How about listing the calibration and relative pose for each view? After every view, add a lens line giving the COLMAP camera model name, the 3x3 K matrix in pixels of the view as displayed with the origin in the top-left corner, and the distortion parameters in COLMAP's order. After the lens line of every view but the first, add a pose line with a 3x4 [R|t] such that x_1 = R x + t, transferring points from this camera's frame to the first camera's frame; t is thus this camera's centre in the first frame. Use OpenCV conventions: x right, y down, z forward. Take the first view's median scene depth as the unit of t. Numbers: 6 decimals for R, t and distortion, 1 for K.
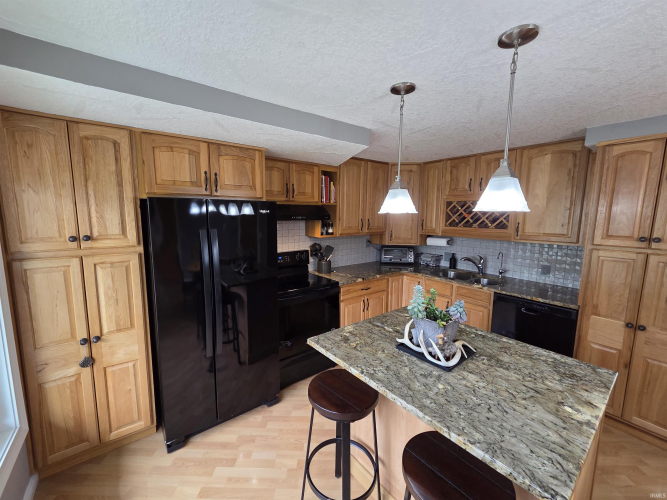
lens RADIAL K [[274.2, 0, 331.4], [0, 274.2, 246.8], [0, 0, 1]] dist [-0.000547, 0.000952]
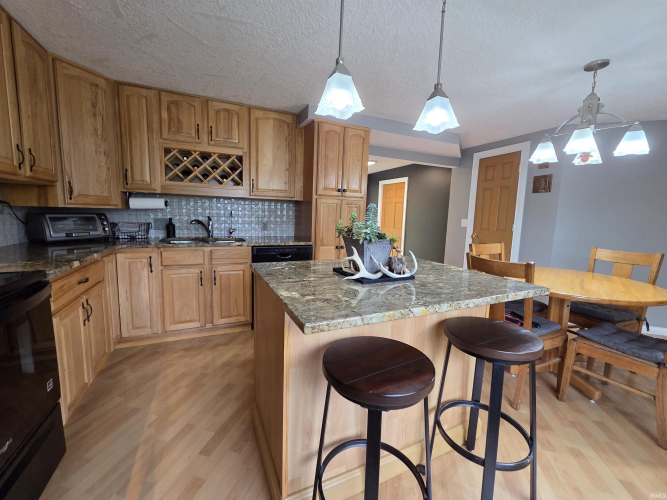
lens RADIAL K [[274.0, 0, 329.9], [0, 274.0, 247.8], [0, 0, 1]] dist [-0.002182, -0.000078]
pose [[0.237642, -0.120206, 0.963886, -0.367314], [0.090254, 0.990753, 0.101305, 0.116684], [-0.967151, 0.062920, 0.246293, 0.600431]]
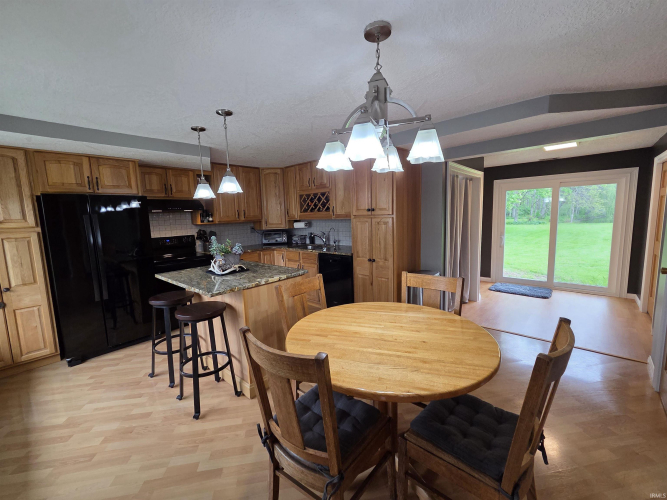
lens RADIAL K [[274.2, 0, 331.4], [0, 274.2, 246.8], [0, 0, 1]] dist [-0.000547, 0.000952]
pose [[0.982929, -0.062962, 0.172878, 0.499850], [0.064618, 0.997902, -0.003964, 0.176092], [-0.172266, 0.015067, 0.984935, -0.611591]]
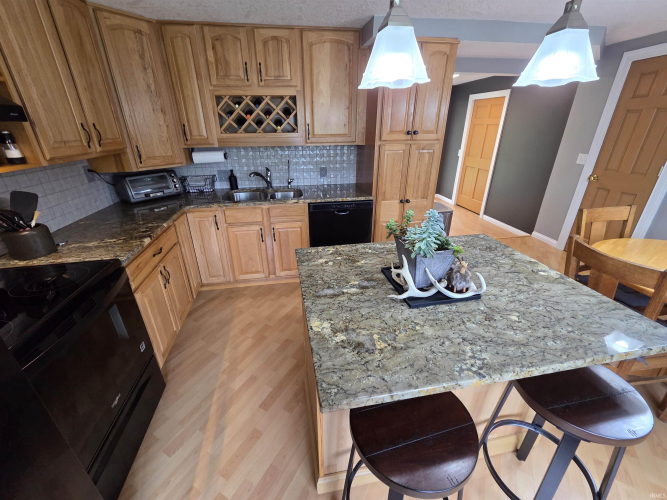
lens RADIAL K [[275.0, 0, 328.8], [0, 275.0, 247.7], [0, 0, 1]] dist [-0.002054, -0.000335]
pose [[0.476297, -0.367188, 0.798946, -0.236213], [0.121053, 0.927363, 0.354040, -0.025349], [-0.870912, -0.071913, 0.486149, 0.576908]]
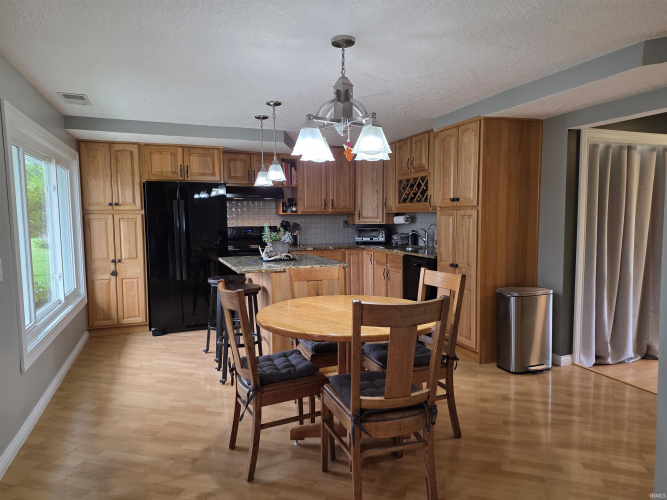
lens RADIAL K [[440.0, 0, 333.5], [0, 440.0, 250.0], [0, 0, 1]] dist [0.108461, -0.124815]
pose [[0.958940, 0.006181, -0.283540, 1.036037], [-0.018323, 0.999024, -0.040190, 0.280439], [0.283015, 0.043736, 0.958118, -1.108912]]
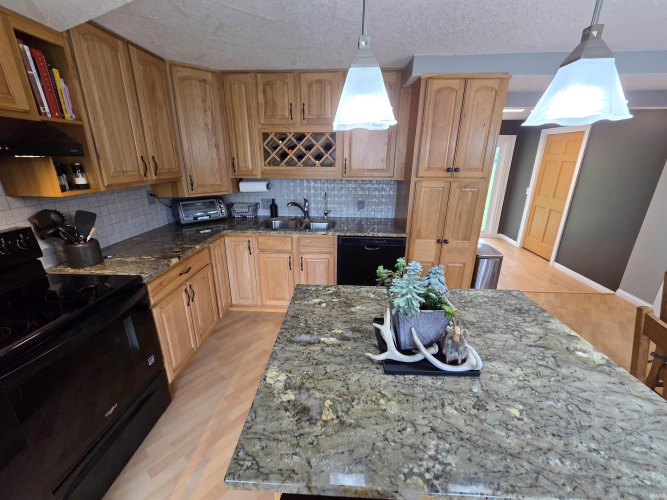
lens RADIAL K [[274.1, 0, 329.7], [0, 274.1, 248.8], [0, 0, 1]] dist [-0.001520, 0.000218]
pose [[0.661717, -0.239967, 0.710314, -0.129248], [0.091755, 0.966194, 0.240935, -0.026631], [-0.744118, -0.094256, 0.661366, 0.490679]]
